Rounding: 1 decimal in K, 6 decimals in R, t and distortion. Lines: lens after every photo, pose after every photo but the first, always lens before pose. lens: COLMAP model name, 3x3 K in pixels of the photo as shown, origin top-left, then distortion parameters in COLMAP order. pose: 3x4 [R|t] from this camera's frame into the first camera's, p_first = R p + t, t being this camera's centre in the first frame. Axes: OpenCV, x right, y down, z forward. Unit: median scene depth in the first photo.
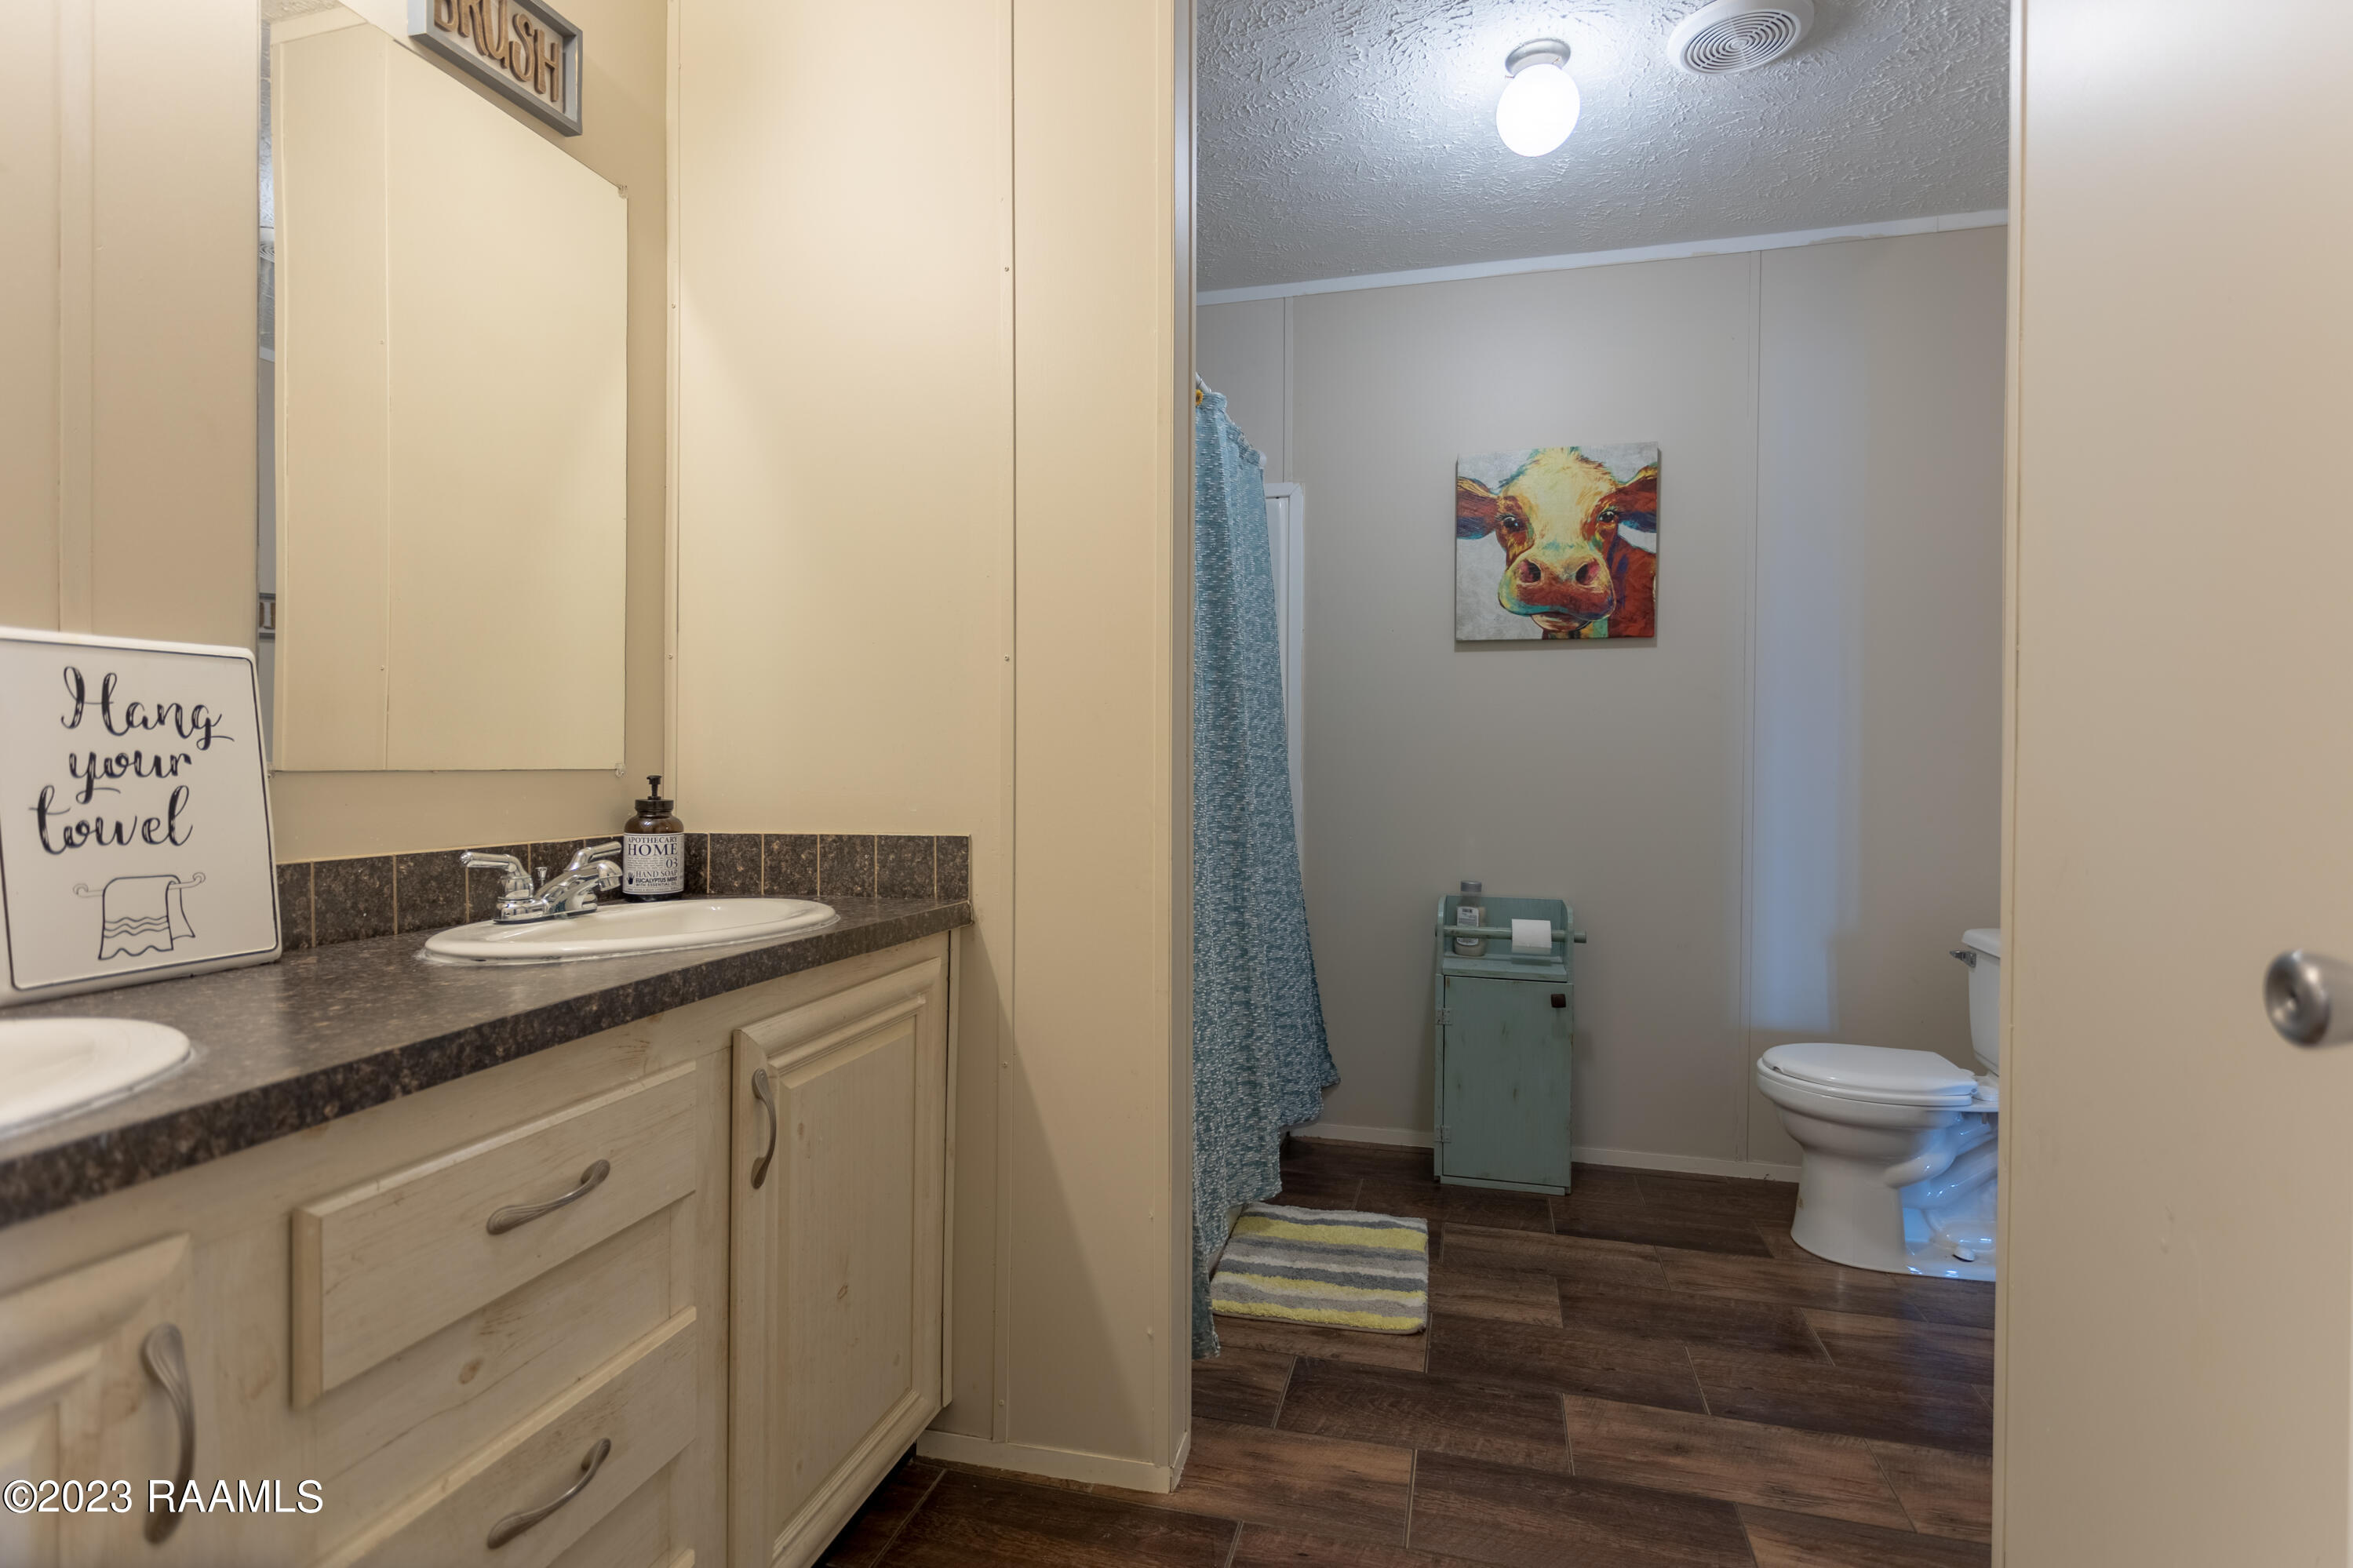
lens RADIAL K [[1116.5, 0, 1195.7], [0, 1116.5, 776.5], [0, 0, 1]] dist [0.004928, -0.000681]
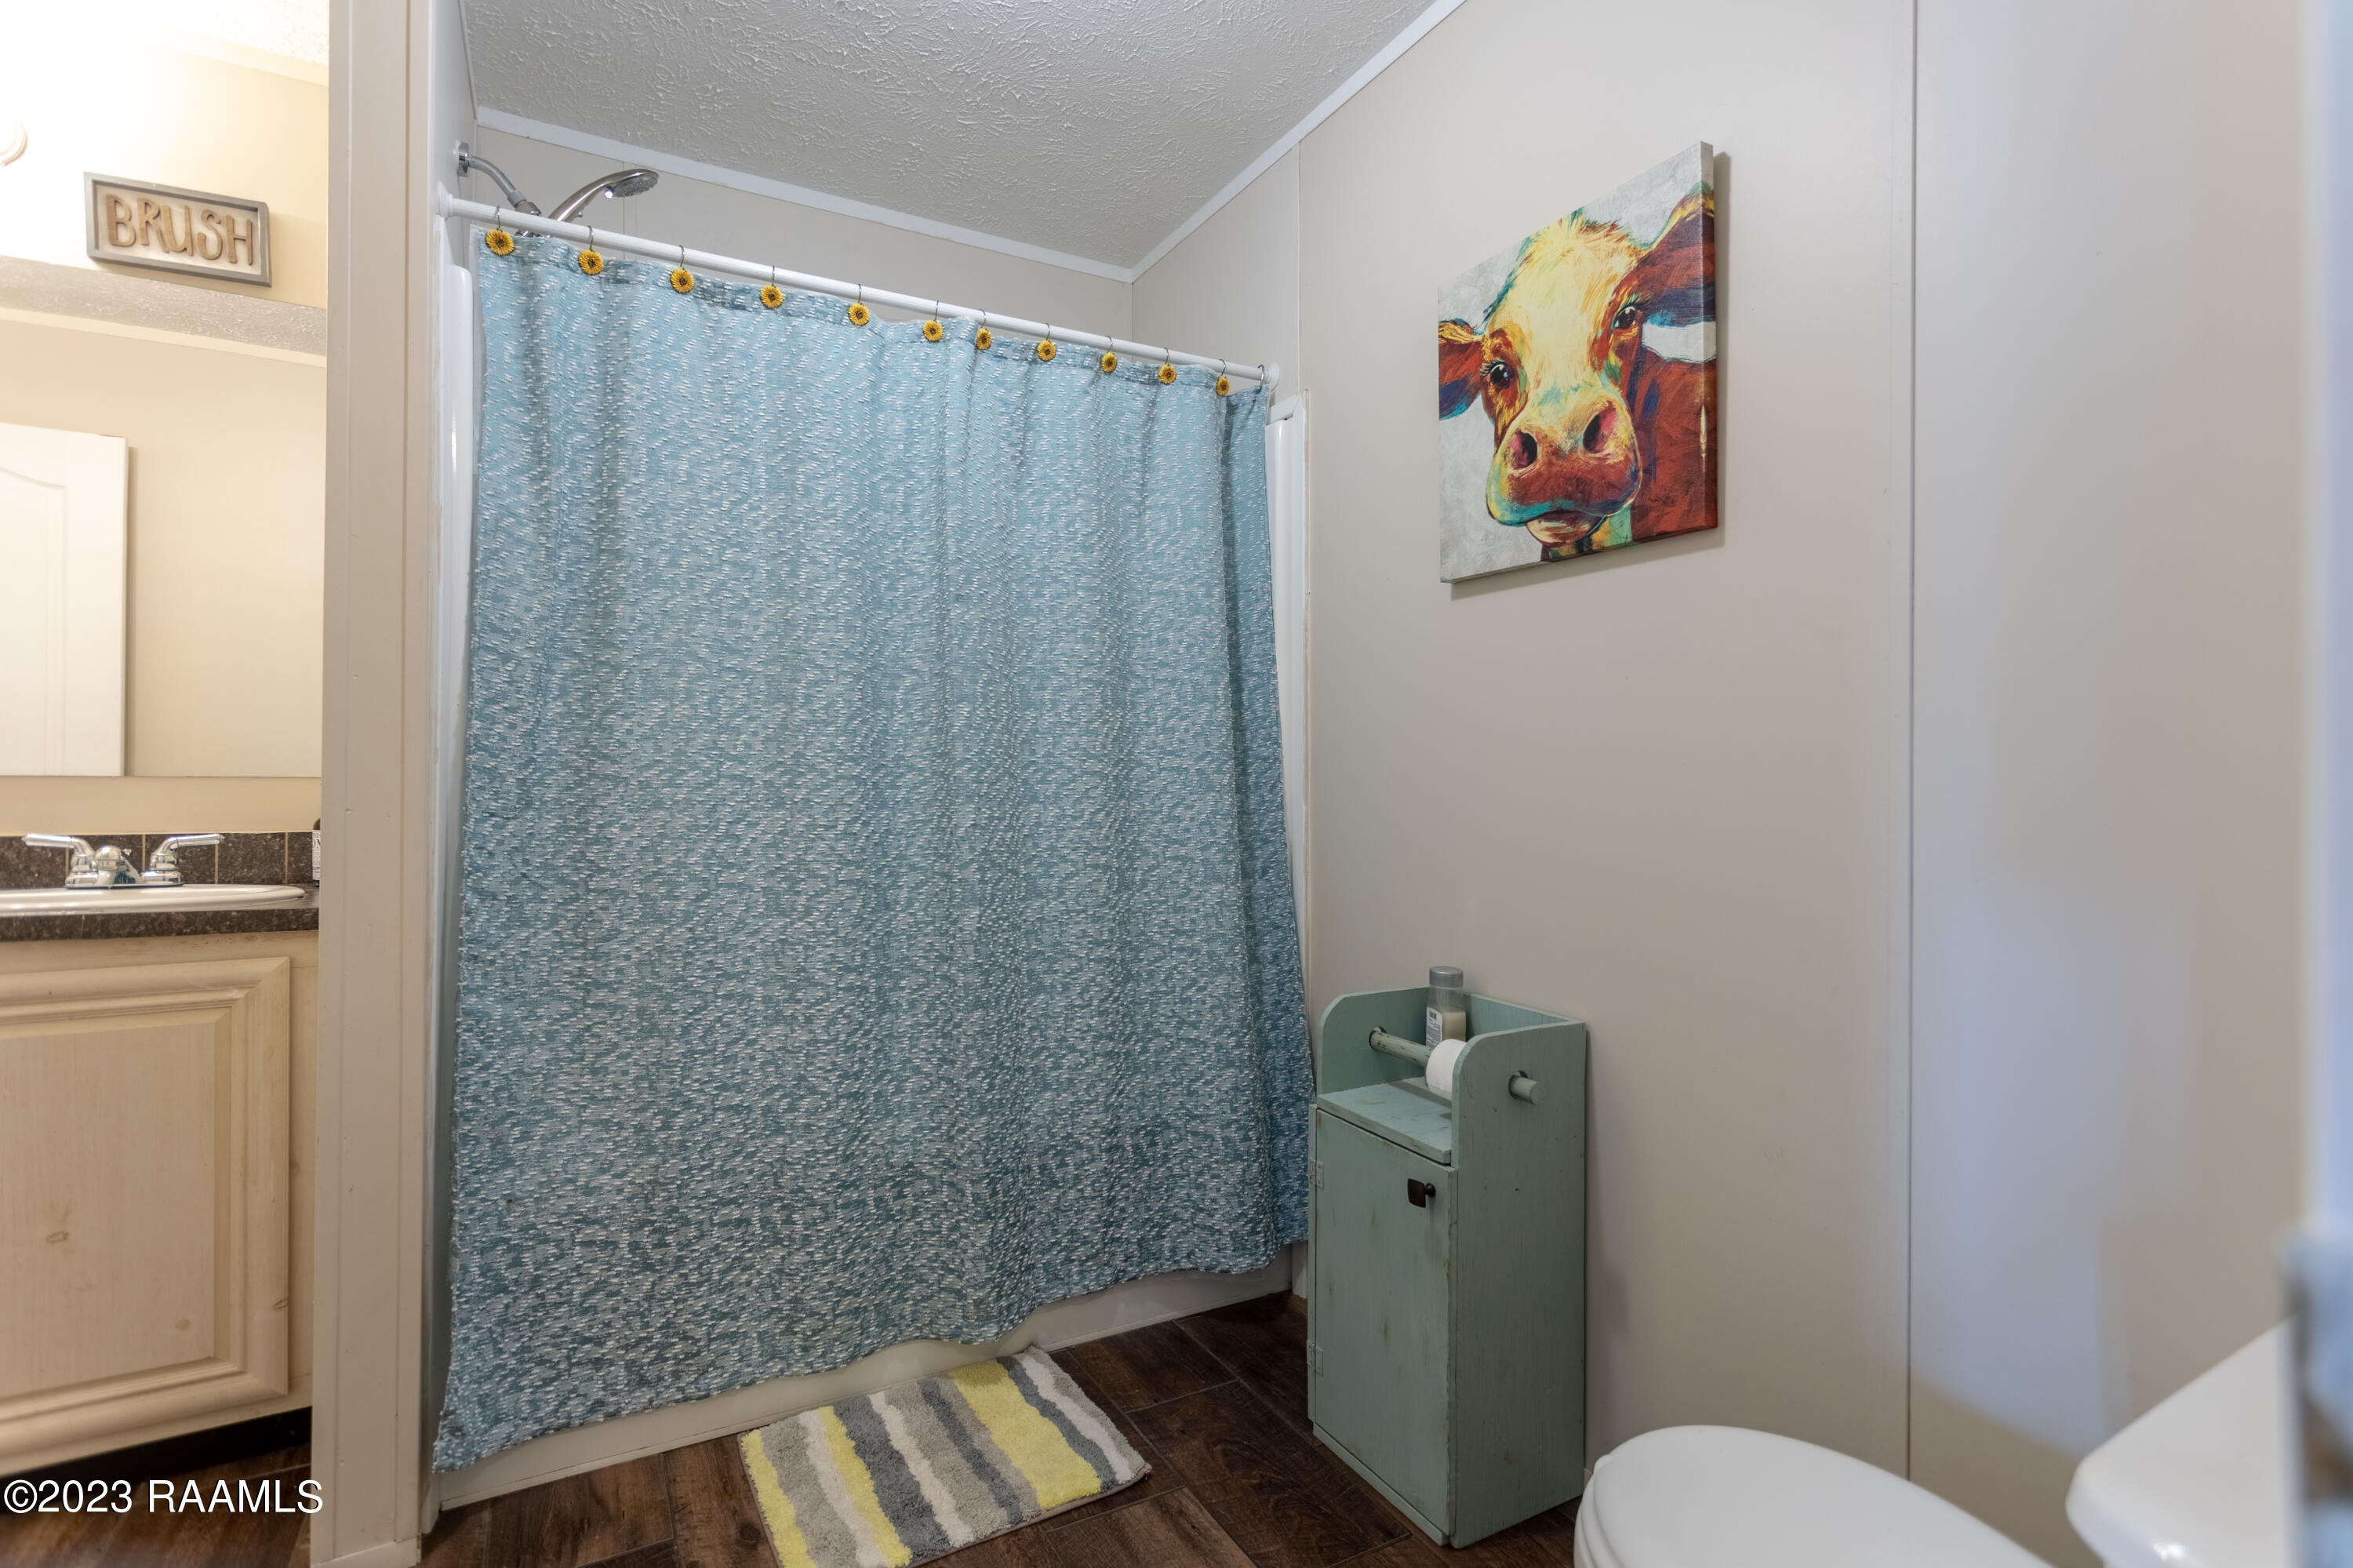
lens RADIAL K [[1116.7, 0, 1190.7], [0, 1116.7, 773.2], [0, 0, 1]] dist [0.004928, -0.000681]
pose [[0.694448, -0.001228, -0.719542, 0.603288], [-0.013416, 0.999803, -0.014654, -0.003271], [0.719418, 0.019830, 0.694295, 0.477034]]
